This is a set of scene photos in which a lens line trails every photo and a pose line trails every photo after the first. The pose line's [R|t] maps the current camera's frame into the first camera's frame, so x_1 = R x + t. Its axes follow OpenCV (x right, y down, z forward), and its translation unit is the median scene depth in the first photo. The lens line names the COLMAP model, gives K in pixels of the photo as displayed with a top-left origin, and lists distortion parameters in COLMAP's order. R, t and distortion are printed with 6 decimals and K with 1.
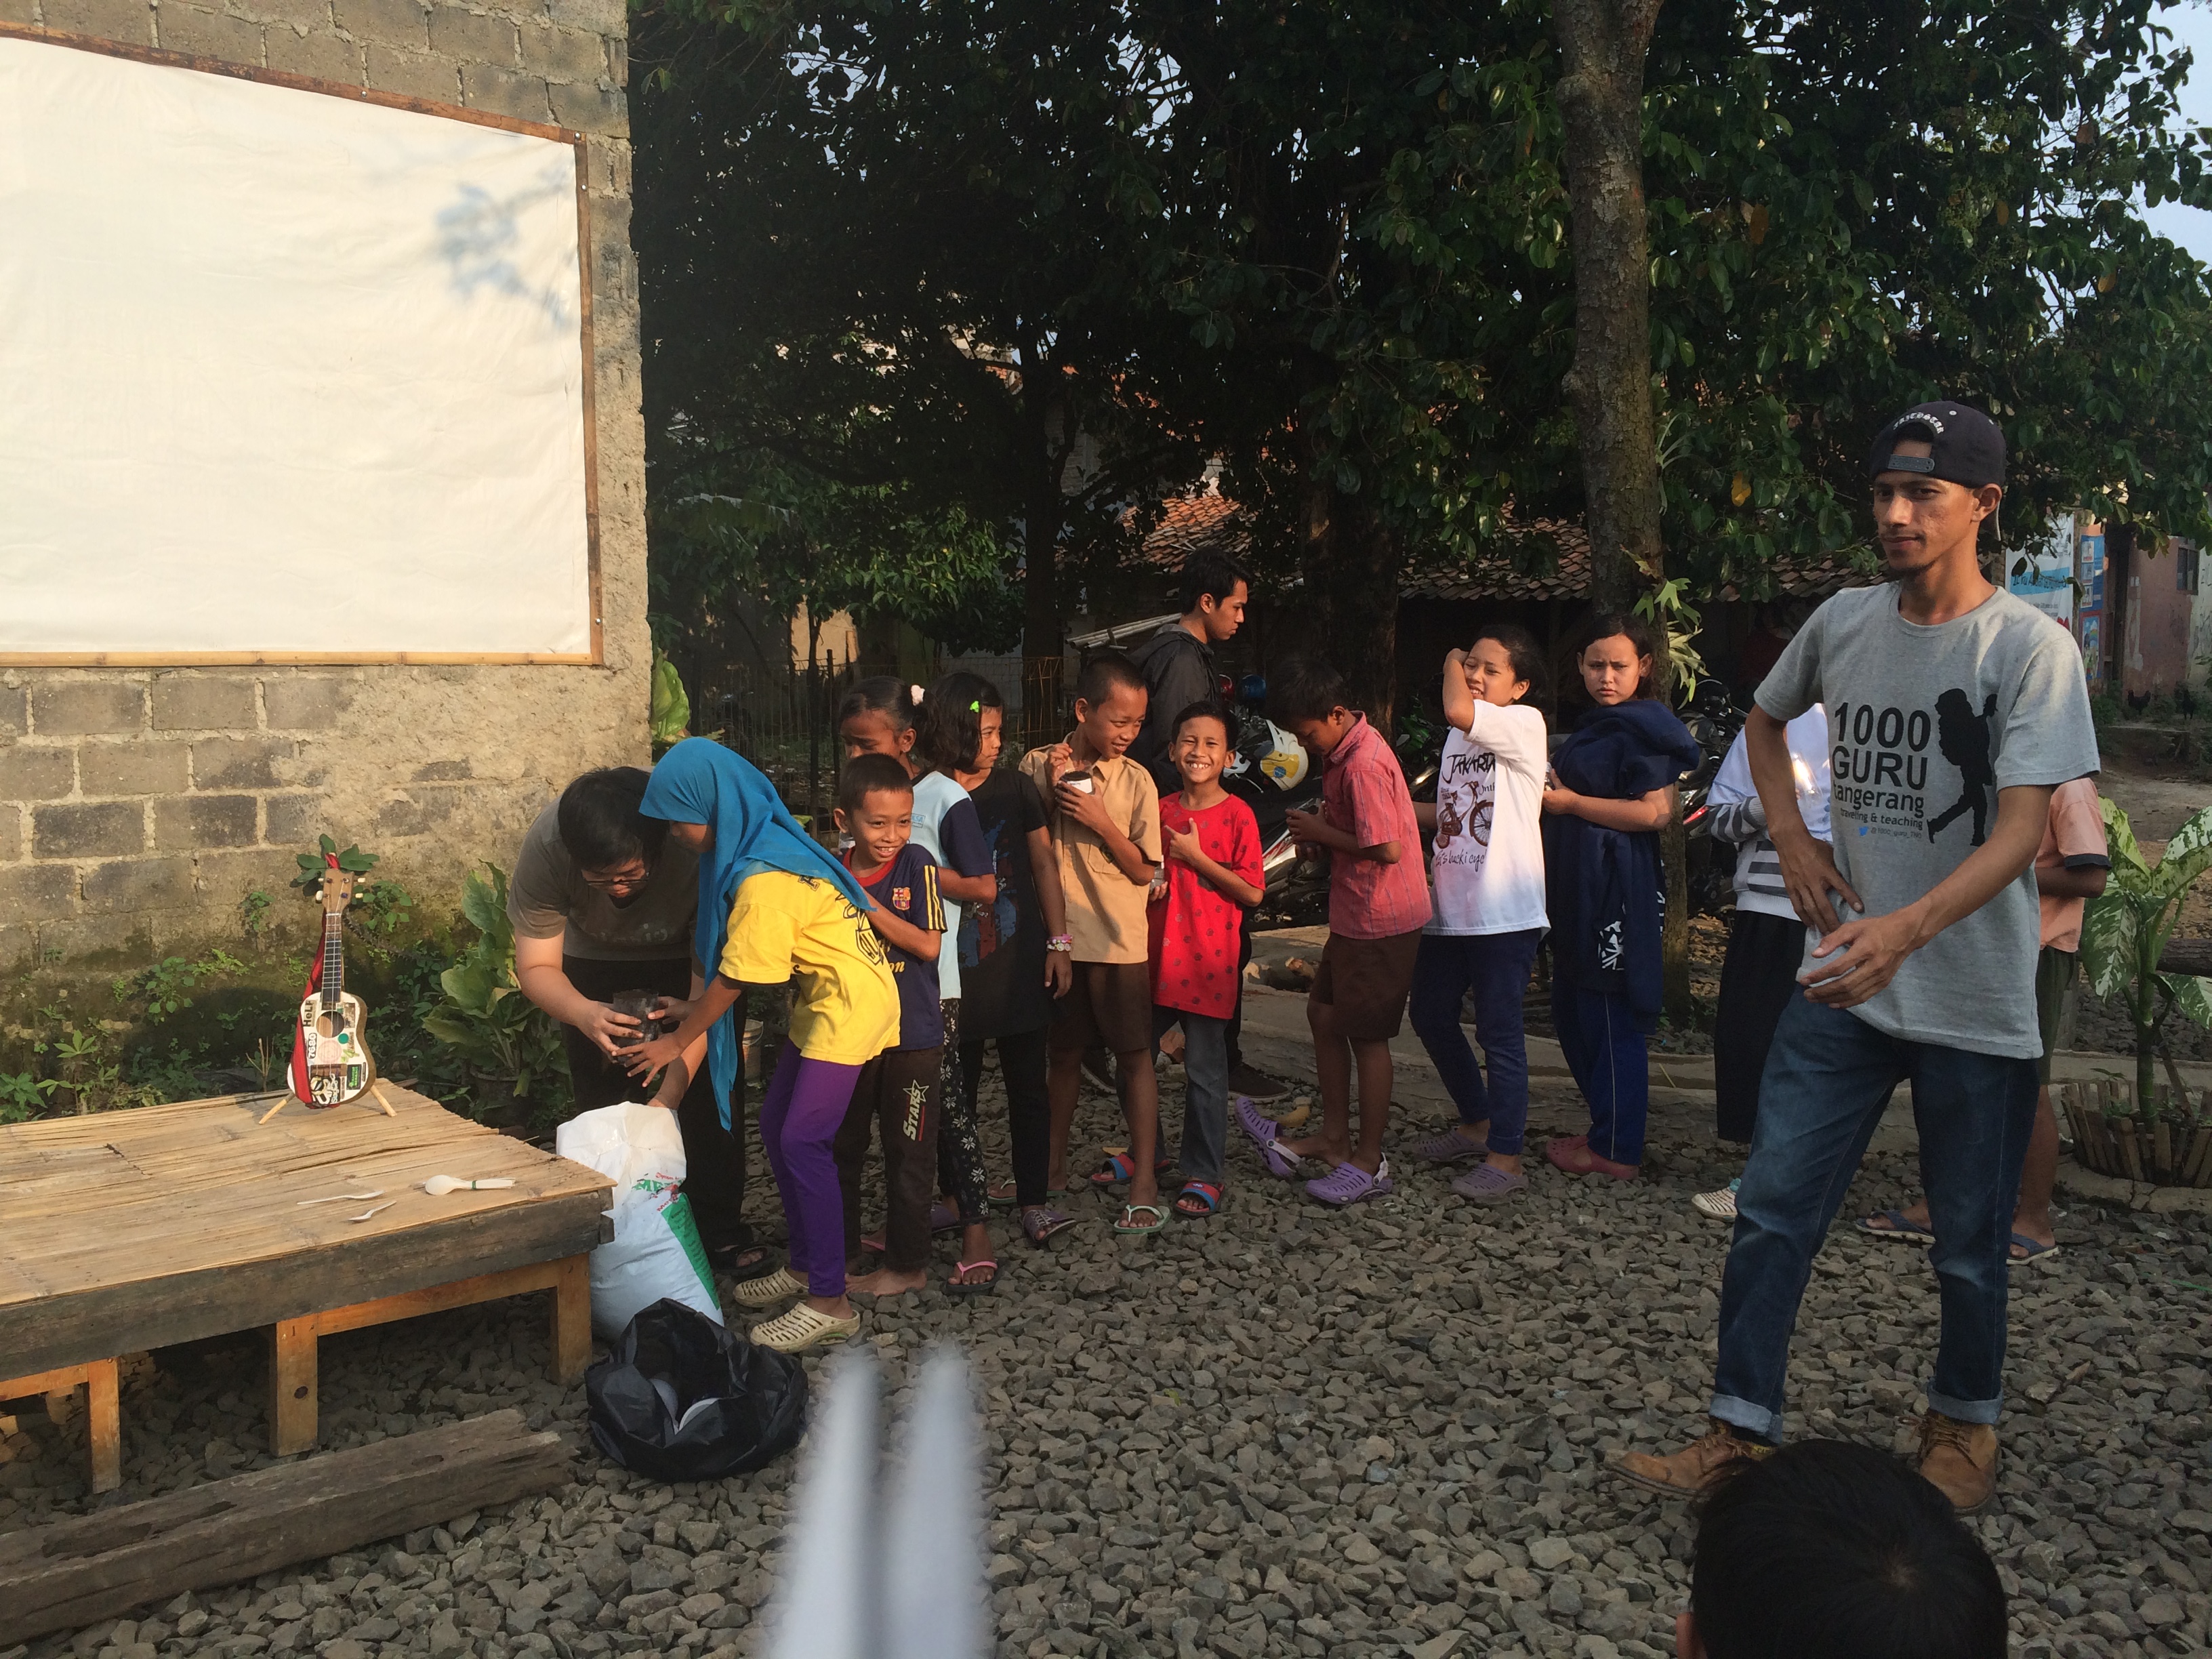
lens RADIAL K [[1833.5, 0, 1107.0], [0, 1833.5, 788.7], [0, 0, 1]] dist [0.037359, -0.068635]
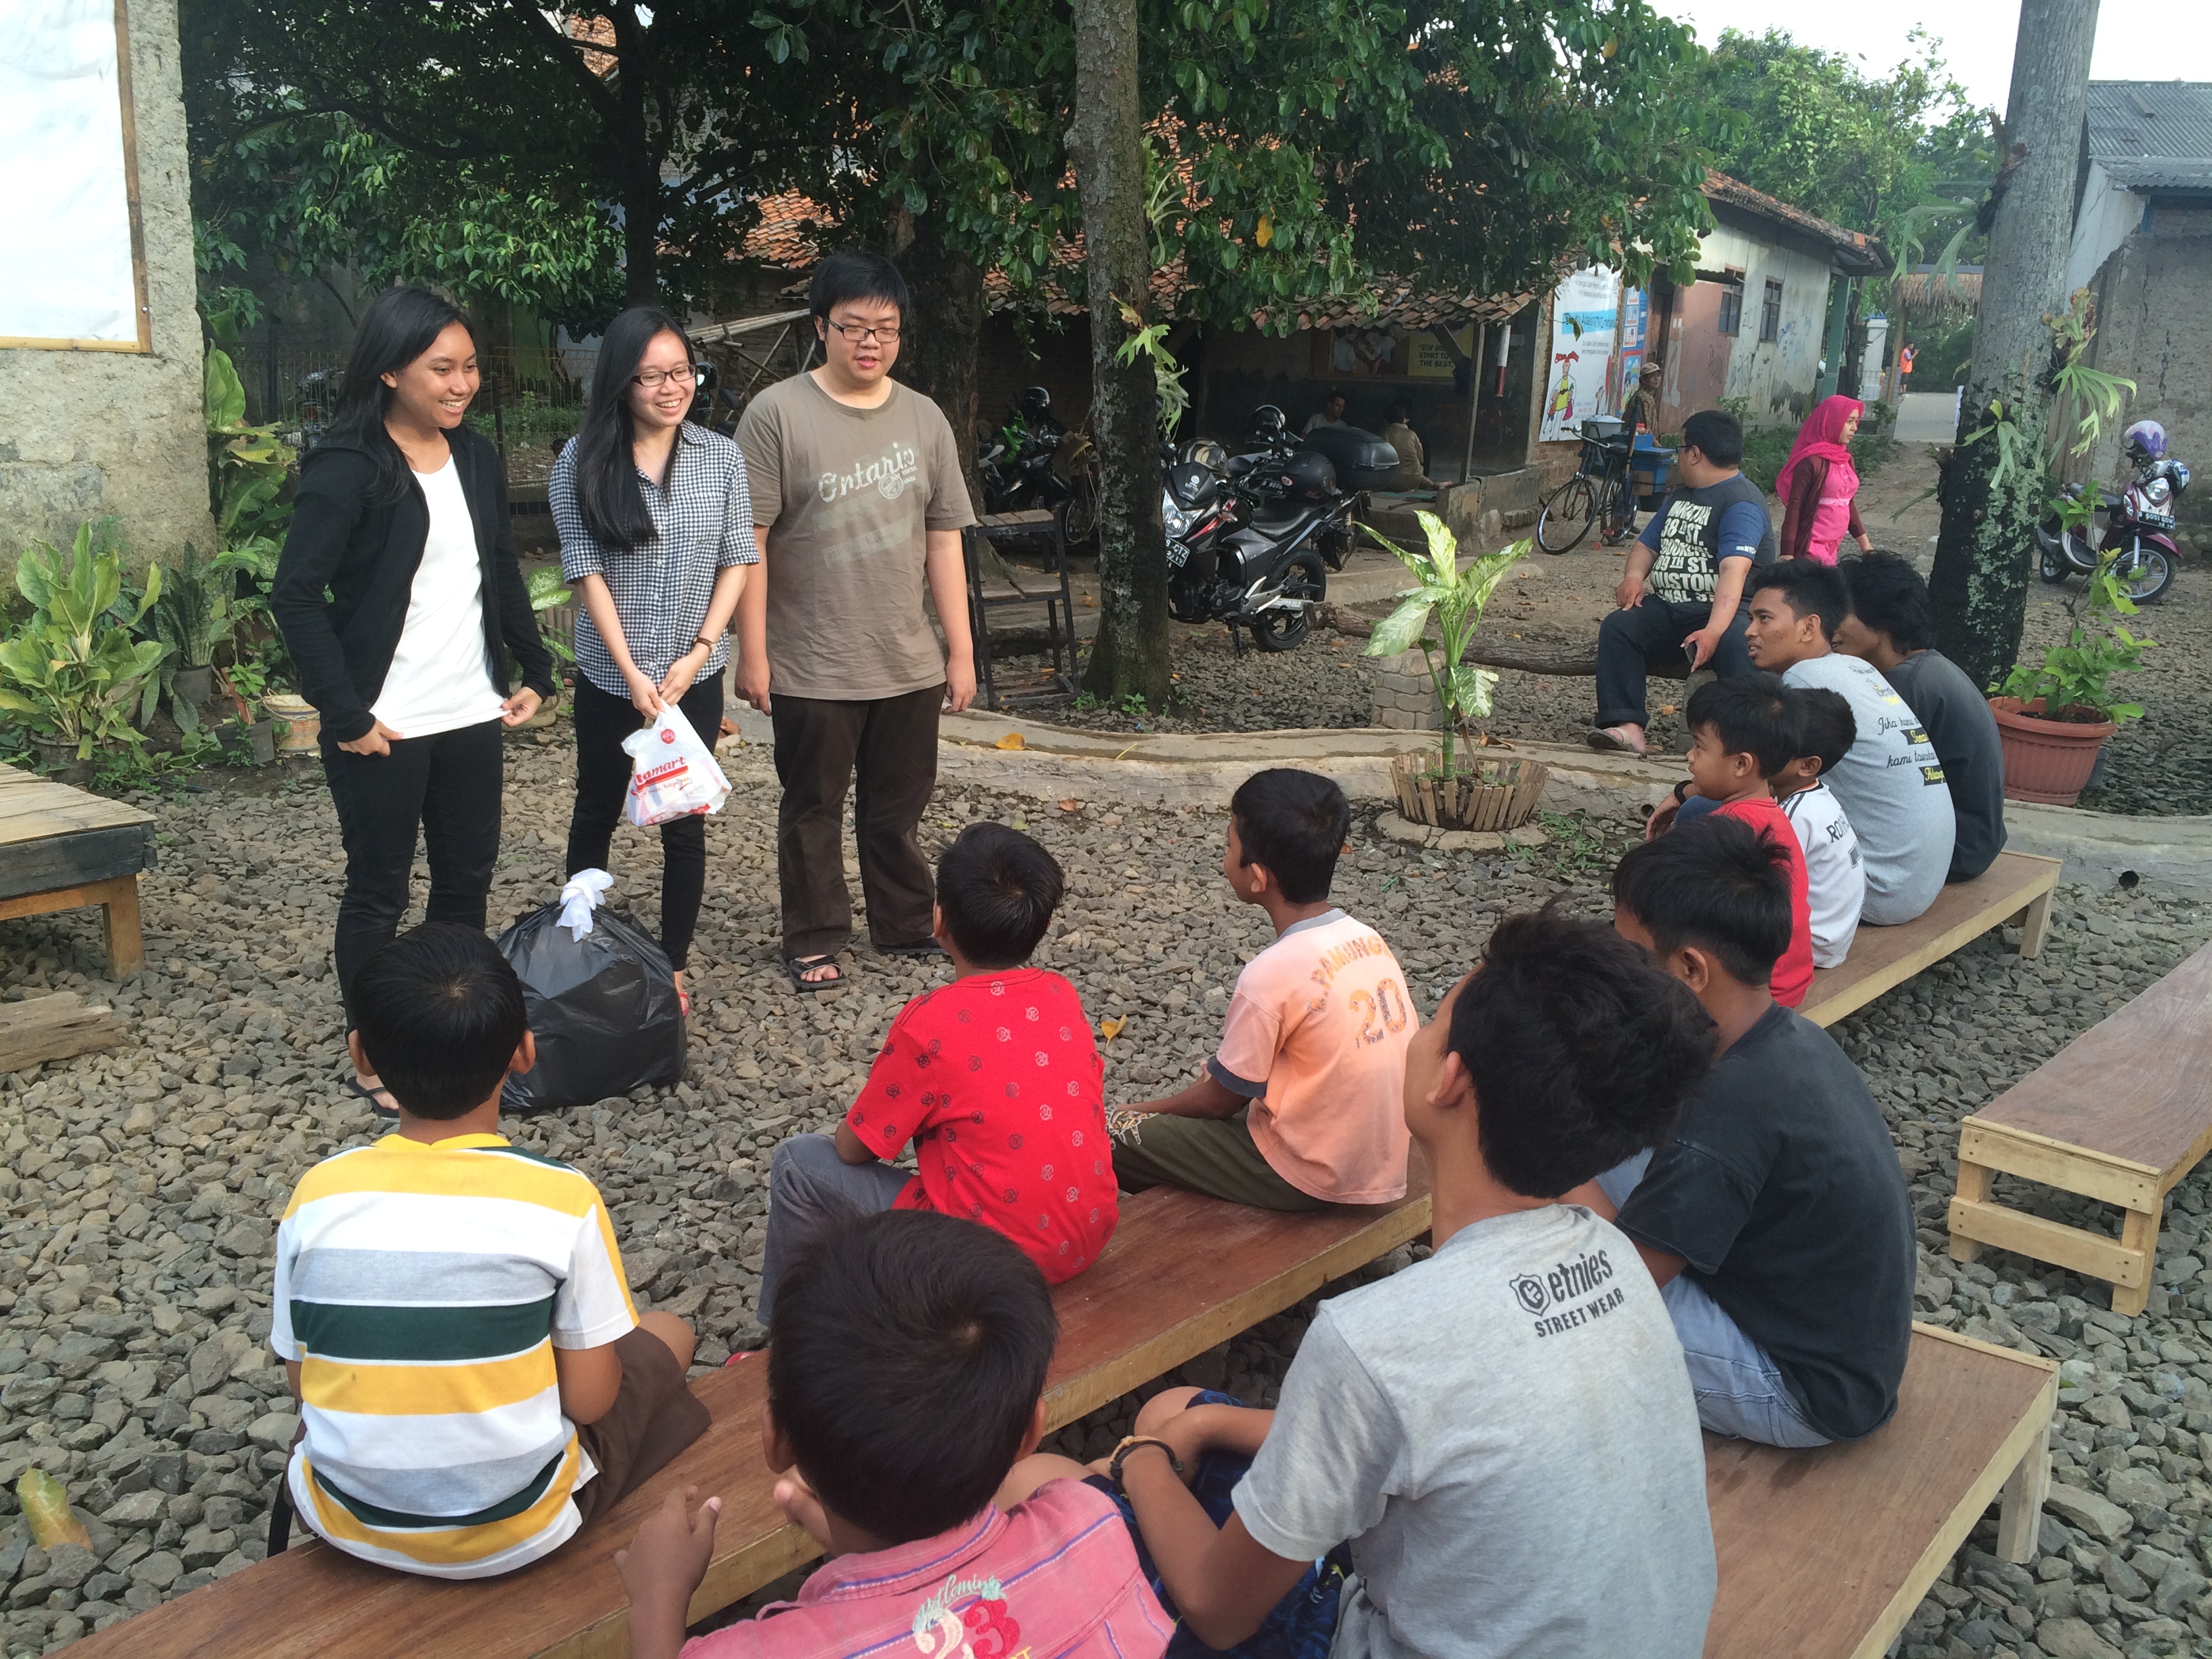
lens RADIAL K [[1833.5, 0, 1107.0], [0, 1833.5, 788.7], [0, 0, 1]] dist [0.037359, -0.068635]
pose [[0.982213, 0.003250, 0.187740, 0.059853], [-0.033307, 0.987010, 0.157170, -0.006711], [-0.184791, -0.160627, 0.969562, -0.142863]]
